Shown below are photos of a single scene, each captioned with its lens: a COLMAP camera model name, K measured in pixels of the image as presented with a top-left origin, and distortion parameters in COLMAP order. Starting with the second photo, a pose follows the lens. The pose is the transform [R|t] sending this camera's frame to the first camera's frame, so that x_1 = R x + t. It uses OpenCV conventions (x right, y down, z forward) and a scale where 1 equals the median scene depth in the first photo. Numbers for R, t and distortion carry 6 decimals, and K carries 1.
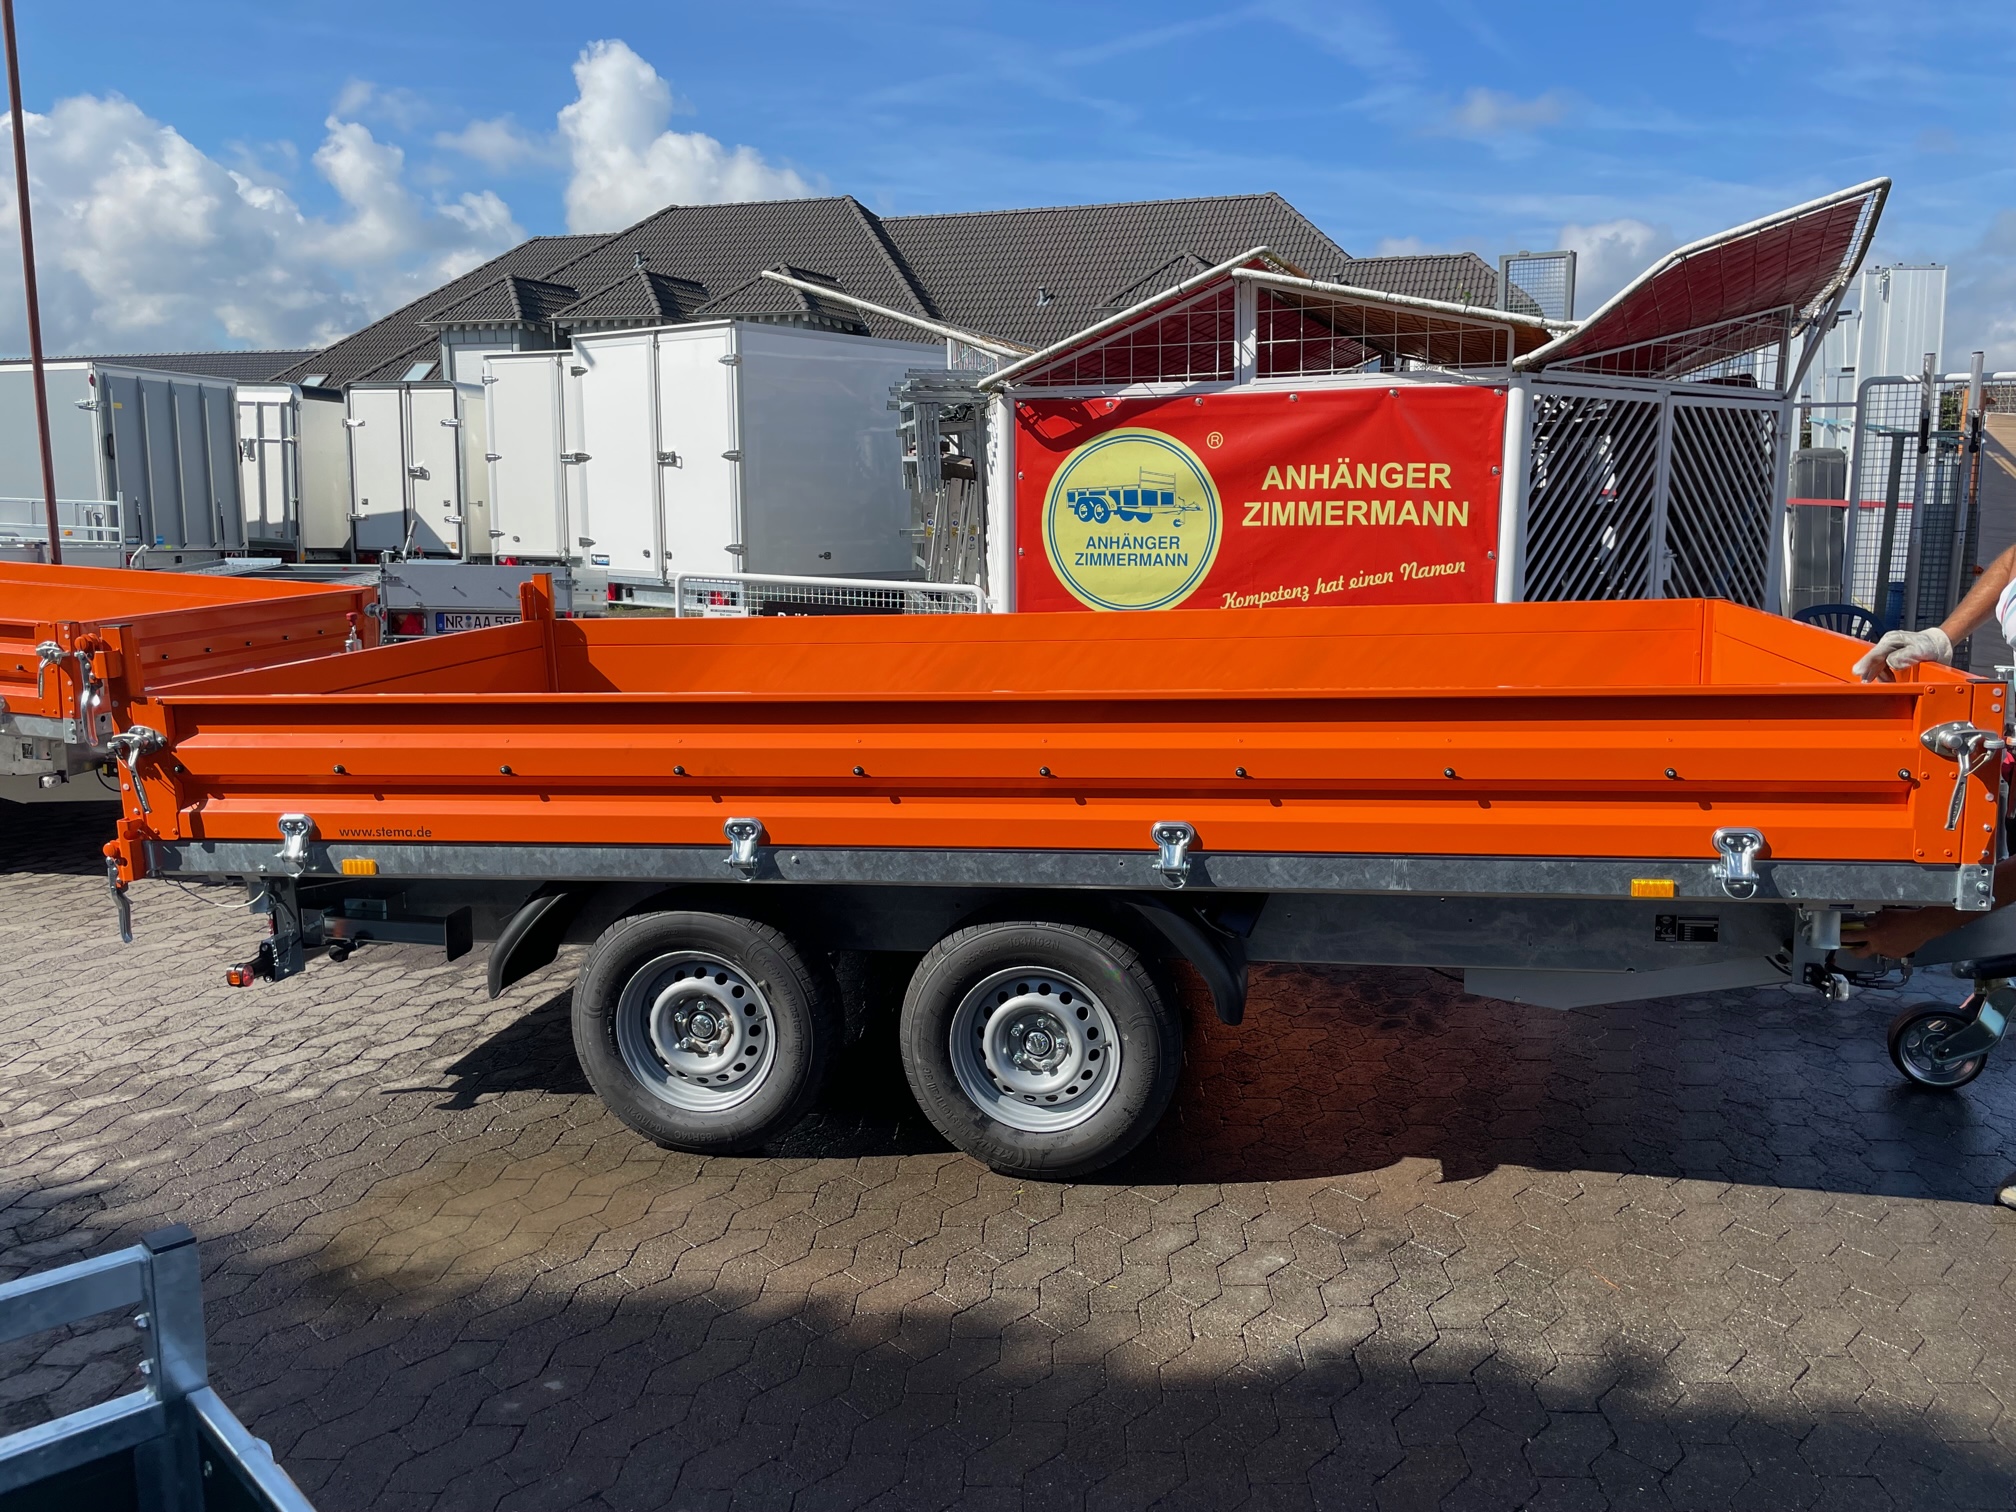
lens RADIAL K [[1533.8, 0, 1009.8], [0, 1533.8, 762.3], [0, 0, 1]] dist [0.076889, -0.102729]
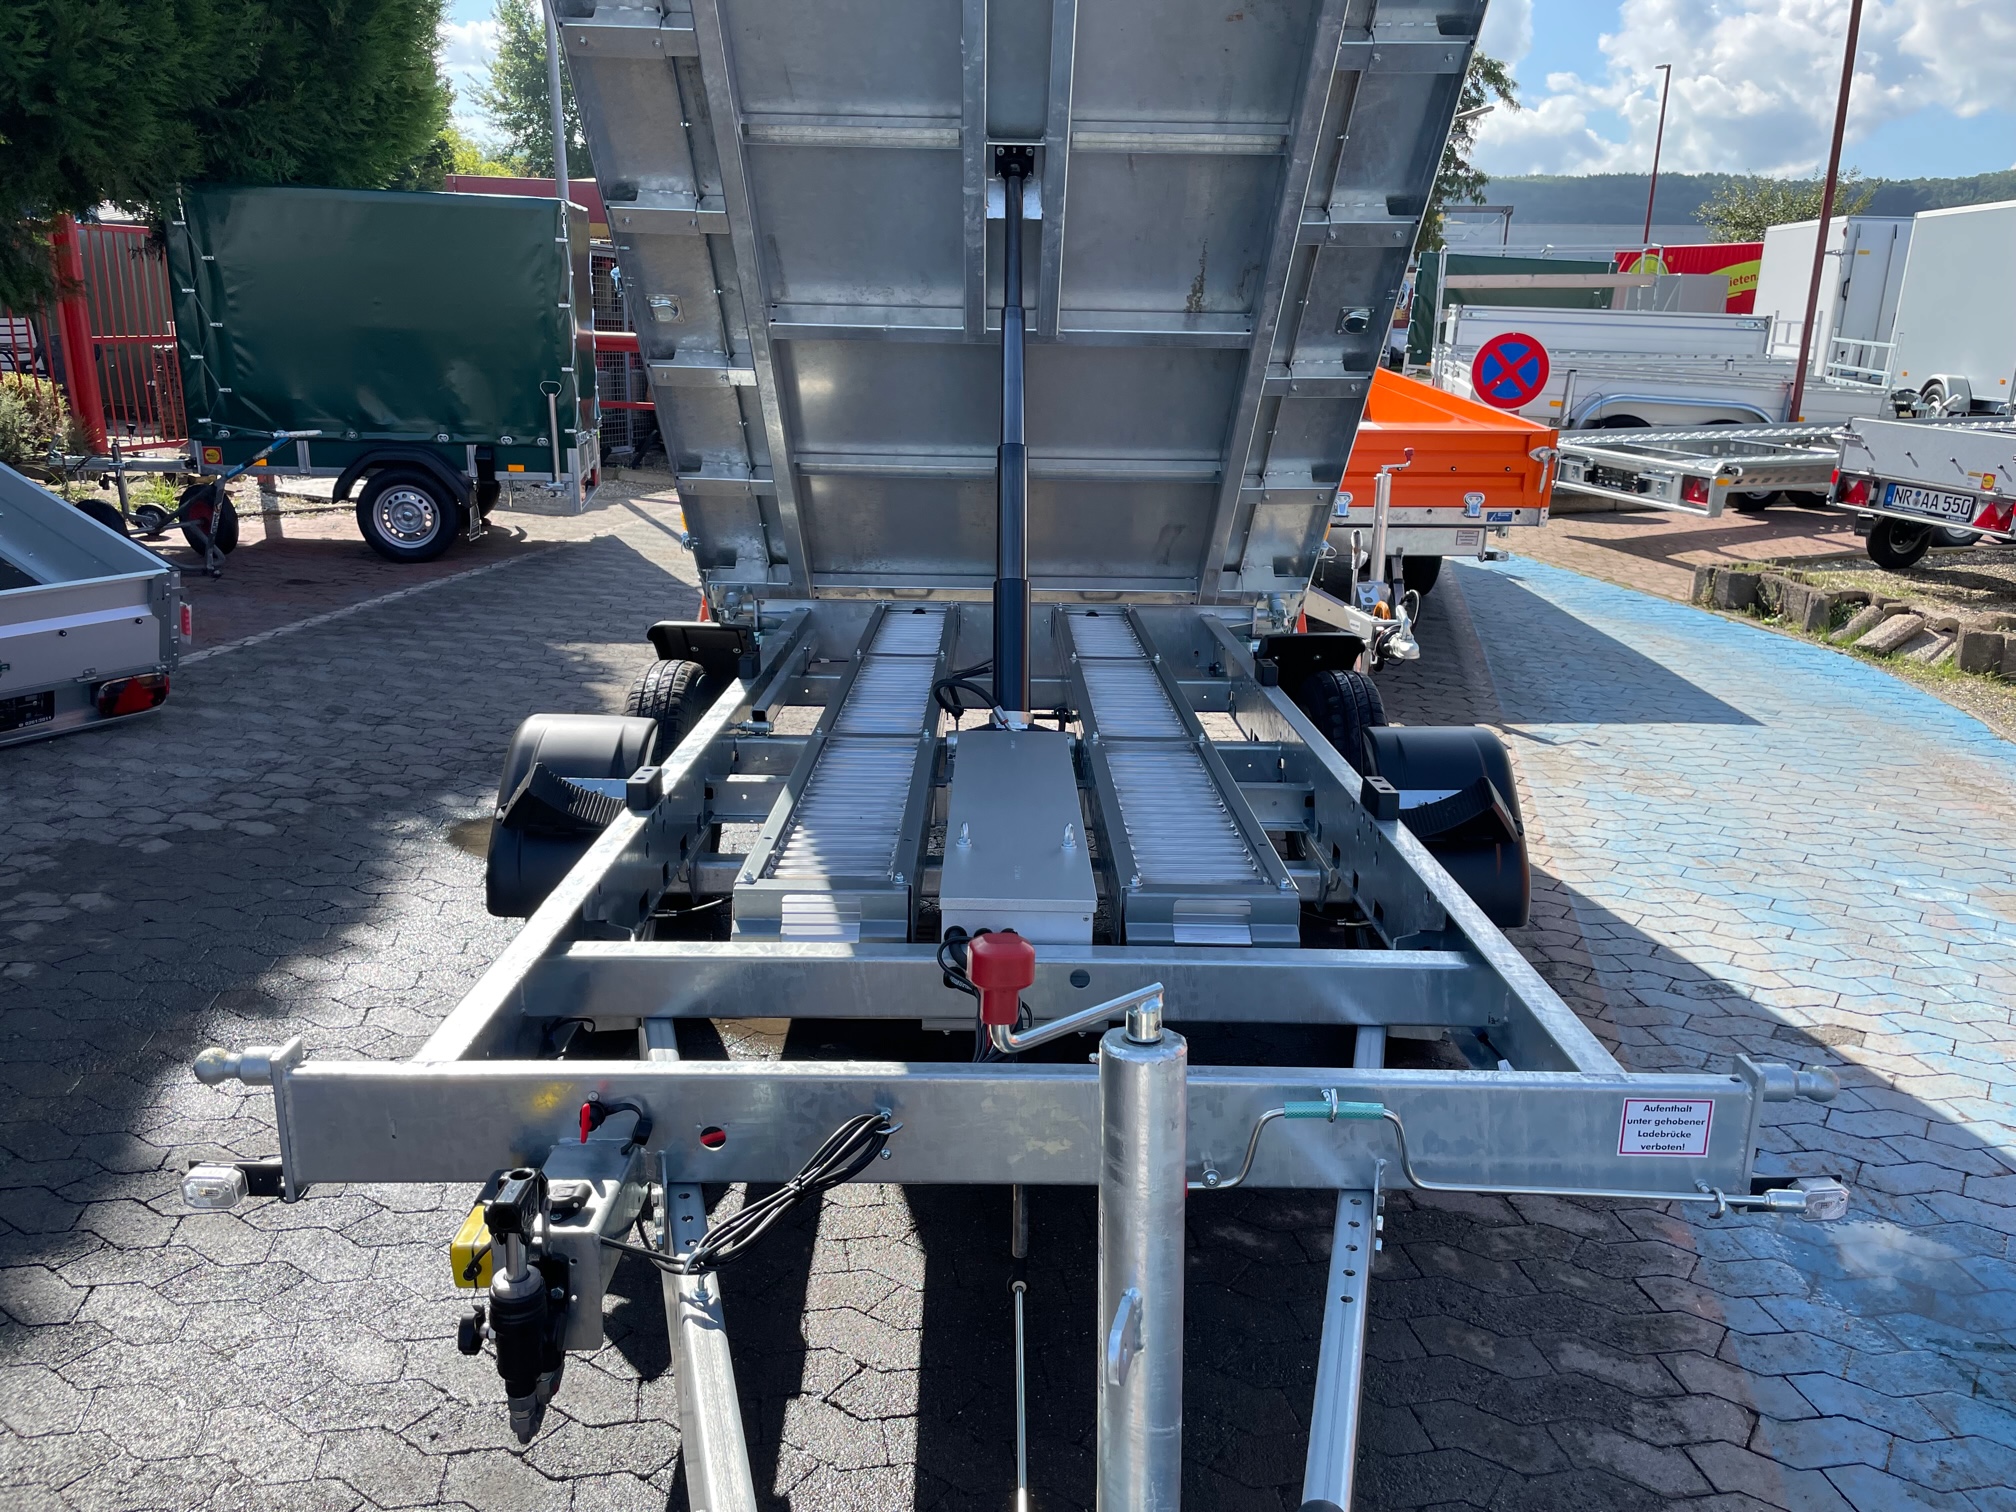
lens RADIAL K [[1533.8, 0, 1014.7], [0, 1533.8, 769.3], [0, 0, 1]] dist [0.076889, -0.102729]
pose [[0.202278, 0.282947, -0.937563, 0.445718], [-0.192993, 0.950097, 0.245092, -0.081208], [0.960124, 0.131366, 0.246790, 0.461985]]
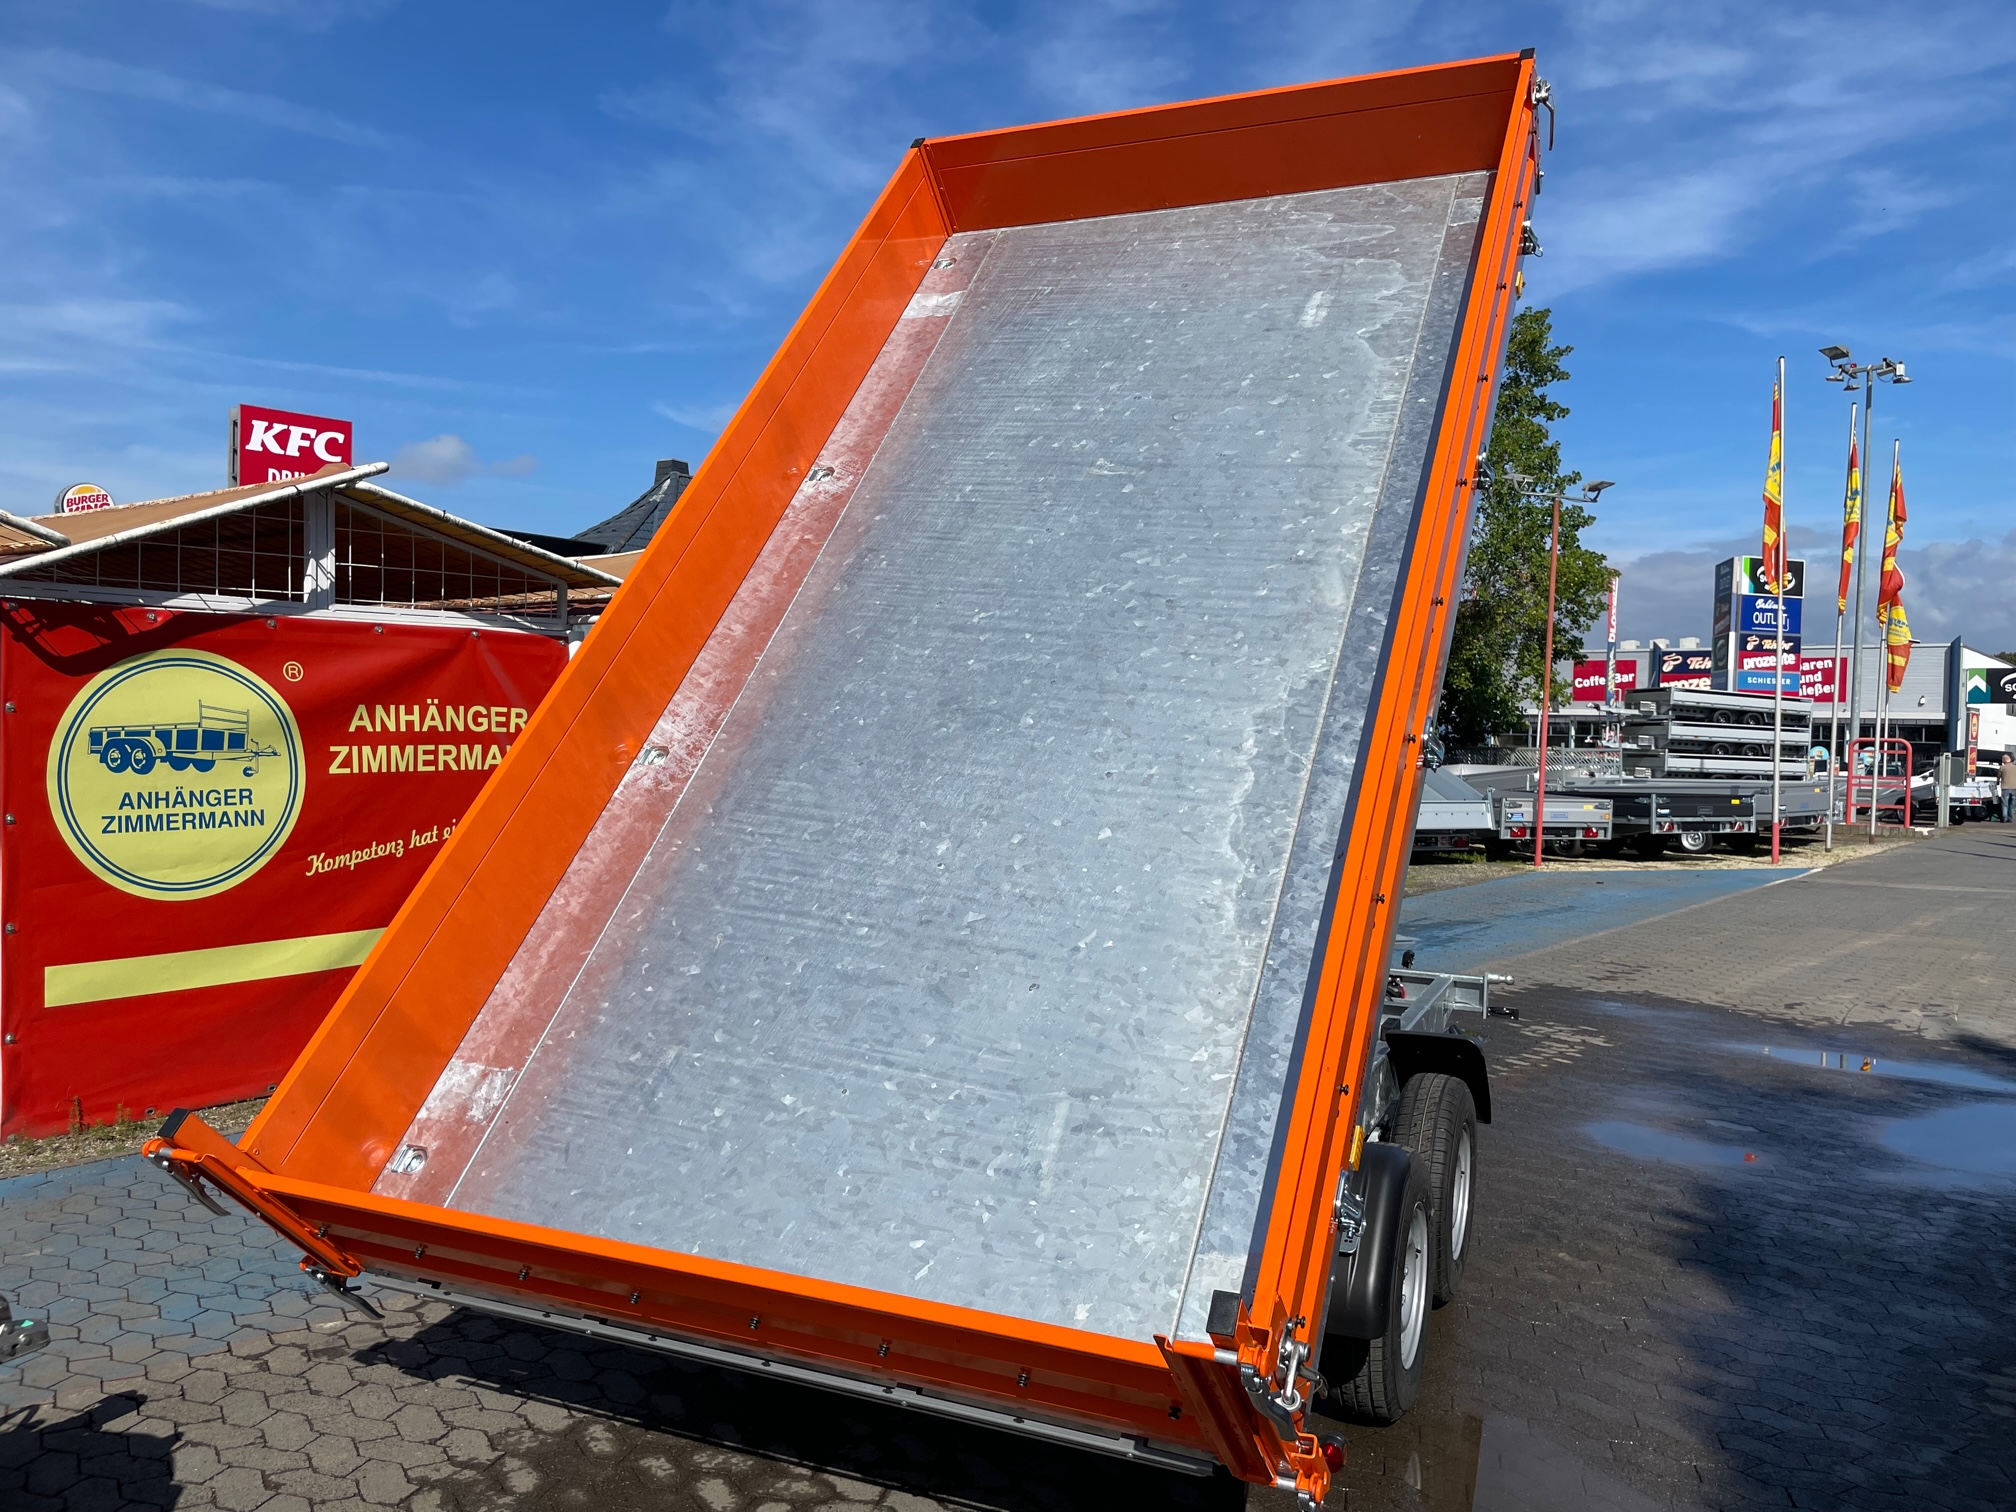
lens RADIAL K [[1533.8, 0, 1035.6], [0, 1533.8, 785.2], [0, 0, 1]] dist [0.076889, -0.102729]
pose [[0.215917, -0.035580, 0.975763, -0.598407], [0.149341, 0.988781, 0.003008, -0.094926], [-0.964923, 0.145072, 0.218808, 0.456994]]
